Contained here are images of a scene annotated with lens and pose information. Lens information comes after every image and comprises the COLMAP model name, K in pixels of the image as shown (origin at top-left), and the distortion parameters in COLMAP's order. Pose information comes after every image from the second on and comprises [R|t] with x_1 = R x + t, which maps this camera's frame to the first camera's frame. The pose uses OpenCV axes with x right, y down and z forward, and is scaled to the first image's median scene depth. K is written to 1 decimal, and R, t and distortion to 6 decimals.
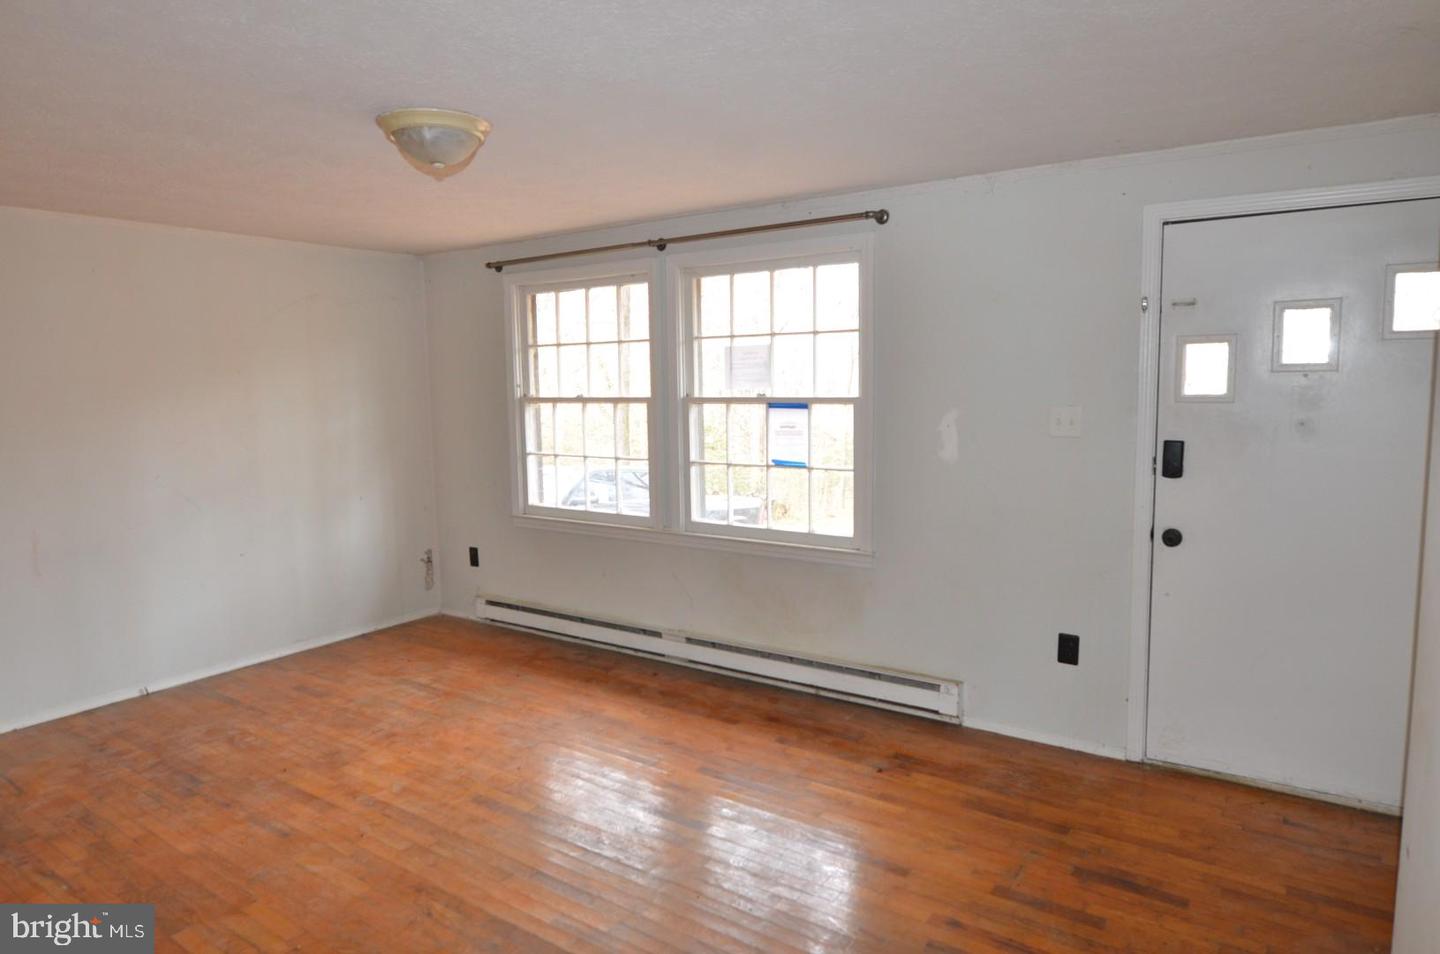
lens RADIAL K [[885.3, 0, 722.1], [0, 885.3, 484.6], [0, 0, 1]] dist [-0.003439, -0.003114]
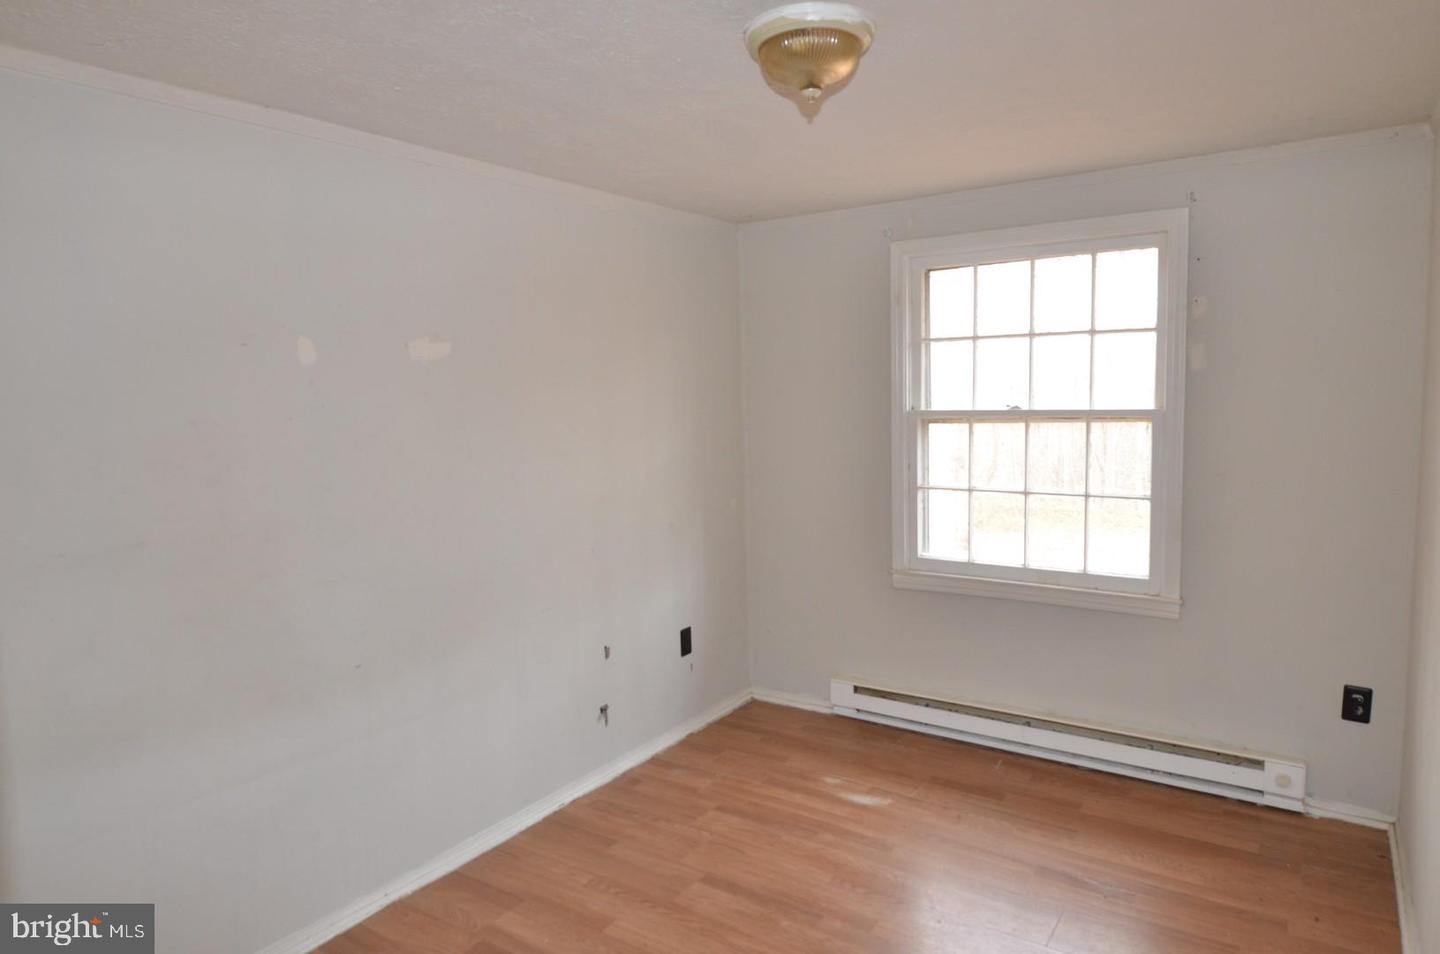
lens RADIAL K [[881.9, 0, 718.6], [0, 881.9, 471.4], [0, 0, 1]] dist [-0.008559, -0.003084]
pose [[0.999879, -0.006009, 0.014329, -0.271502], [0.006451, 0.999499, -0.030985, -0.018349], [-0.014136, 0.031073, 0.999417, 0.188715]]
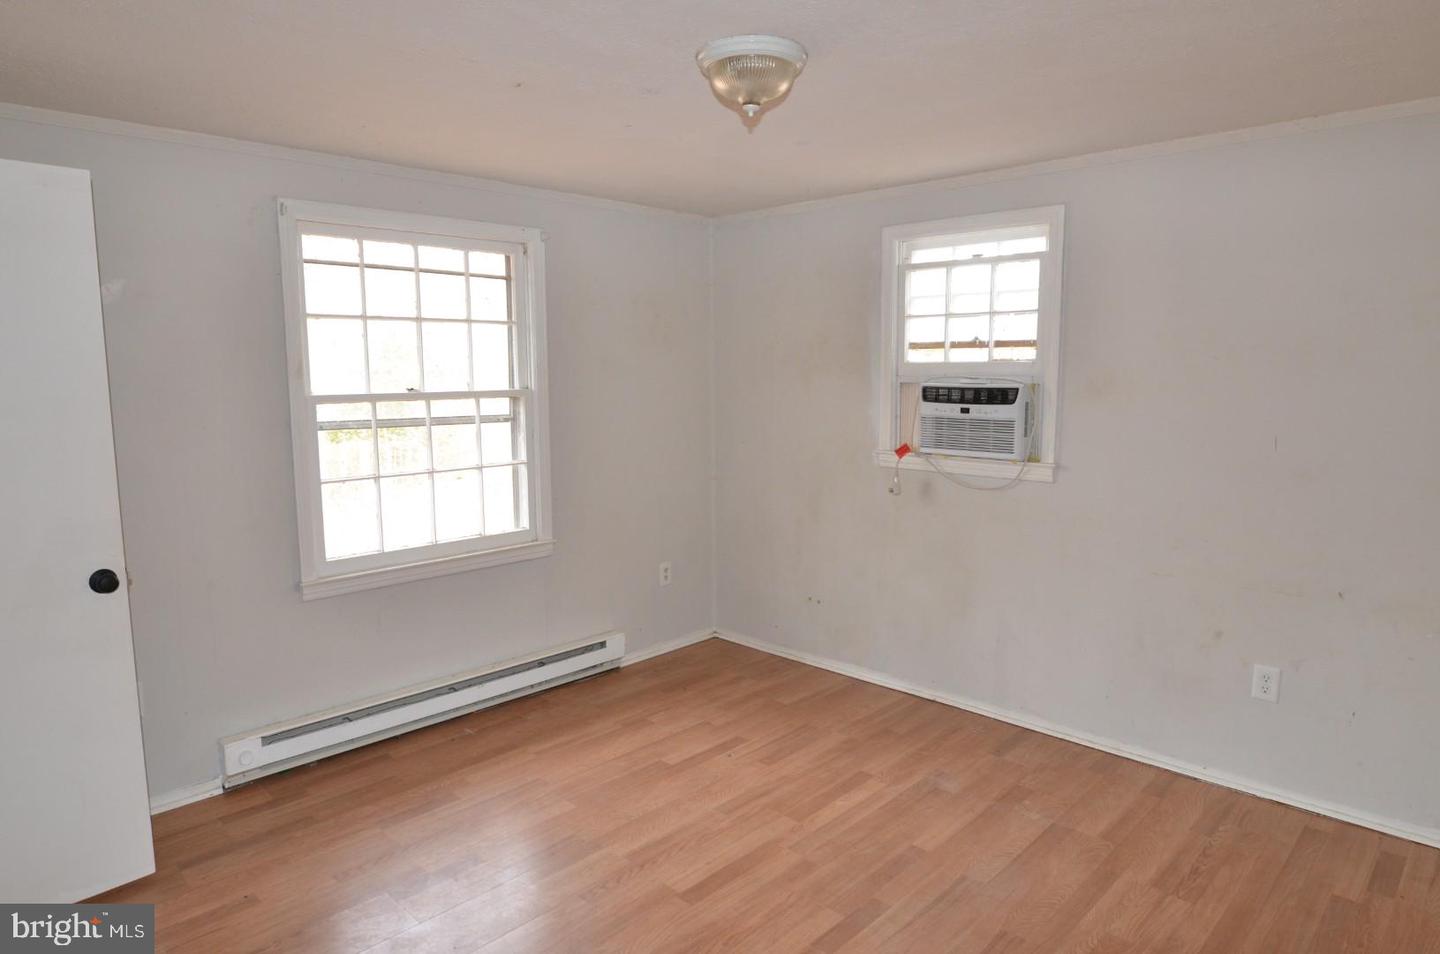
lens RADIAL K [[867.3, 0, 720.0], [0, 867.3, 477.0], [0, 0, 1]] dist [-0.012750, -0.001777]
pose [[0.193358, -0.101647, 0.975849, -0.780927], [0.144907, 0.986670, 0.074062, -0.040032], [-0.970368, 0.127087, 0.205510, 0.596047]]
